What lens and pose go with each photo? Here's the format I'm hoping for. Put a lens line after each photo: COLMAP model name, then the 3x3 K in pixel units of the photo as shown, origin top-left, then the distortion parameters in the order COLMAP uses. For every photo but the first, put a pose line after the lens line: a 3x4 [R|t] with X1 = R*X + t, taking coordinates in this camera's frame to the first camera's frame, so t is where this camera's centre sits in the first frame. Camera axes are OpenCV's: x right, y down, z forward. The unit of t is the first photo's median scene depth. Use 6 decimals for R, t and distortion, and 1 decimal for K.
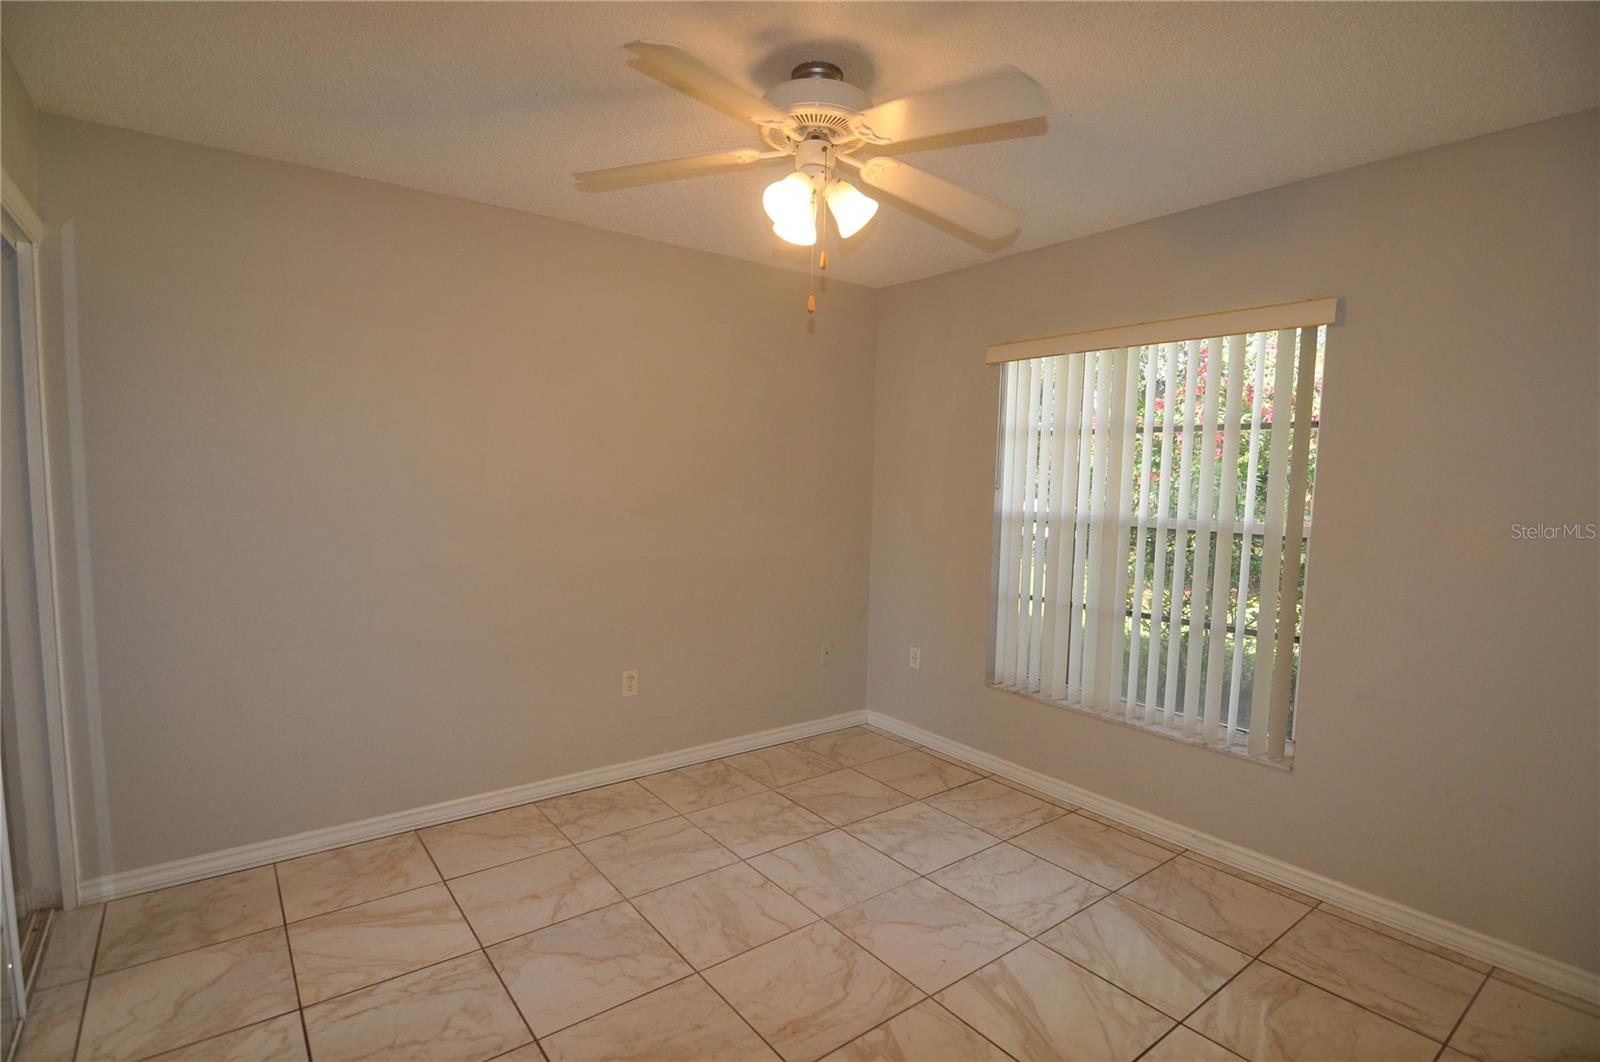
lens RADIAL K [[771.8, 0, 794.2], [0, 771.8, 546.0], [0, 0, 1]] dist [-0.002919, -0.011543]
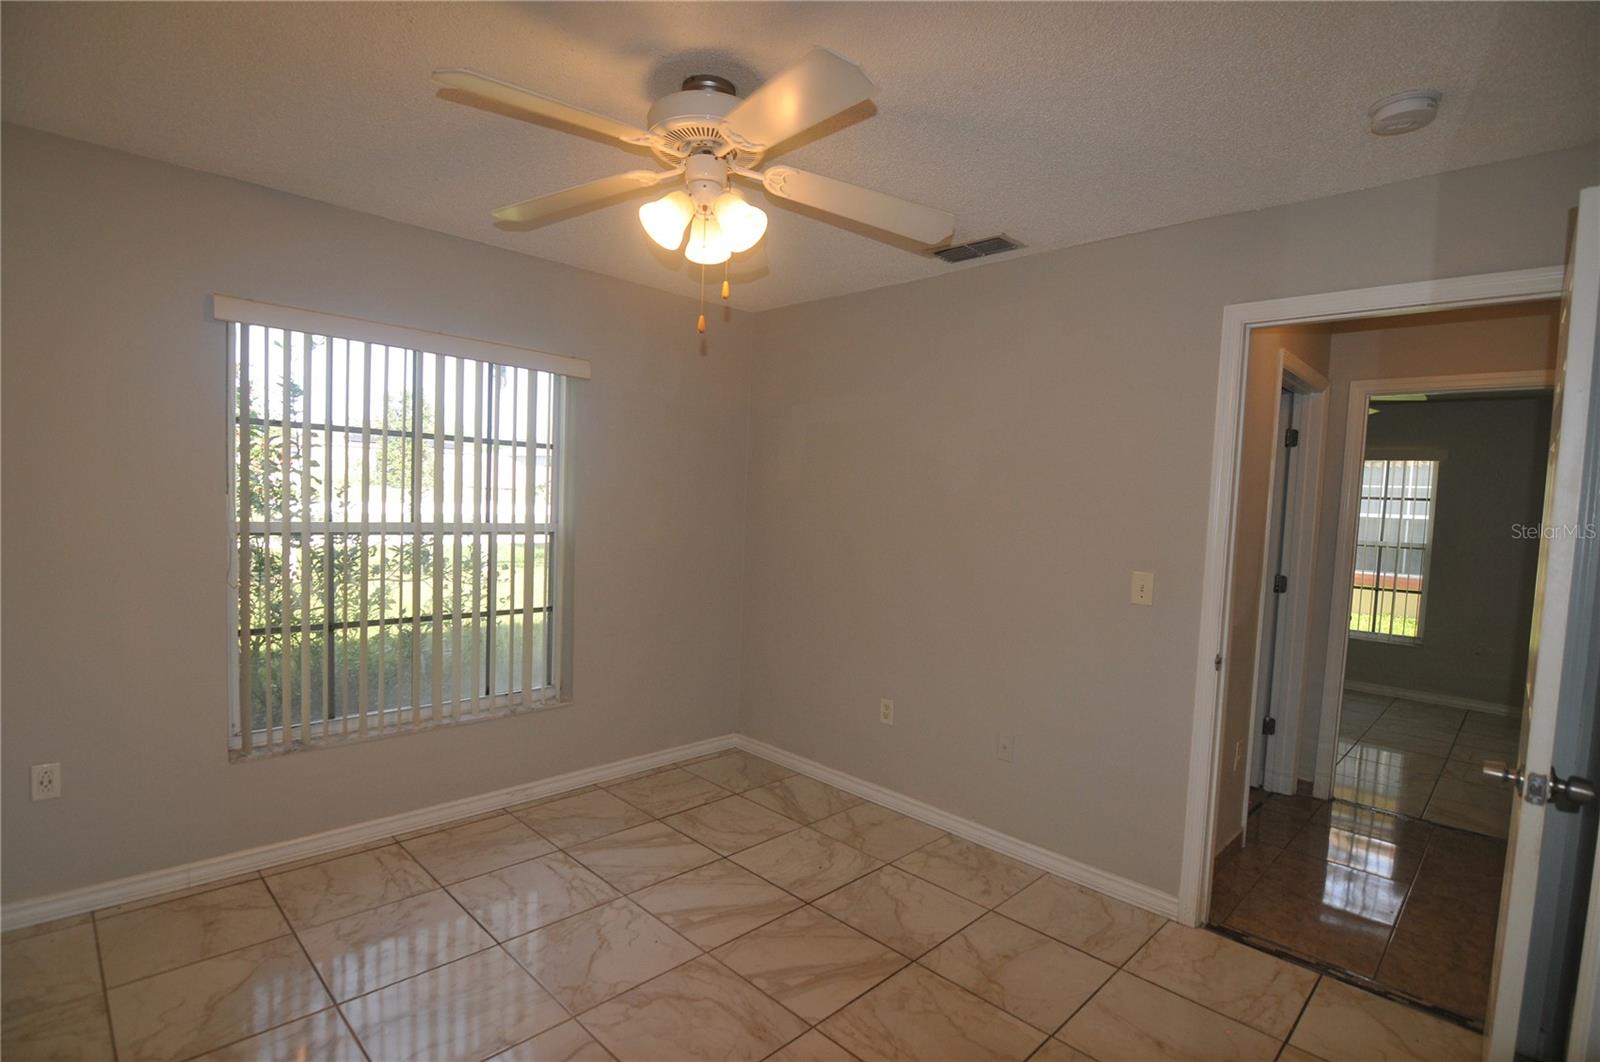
lens RADIAL K [[771.8, 0, 794.2], [0, 771.8, 546.0], [0, 0, 1]] dist [-0.002919, -0.011543]
pose [[-0.130265, -0.088595, 0.987513, -0.717836], [0.044802, 0.994456, 0.095128, -0.094606], [-0.990466, 0.056635, -0.125573, 0.763920]]
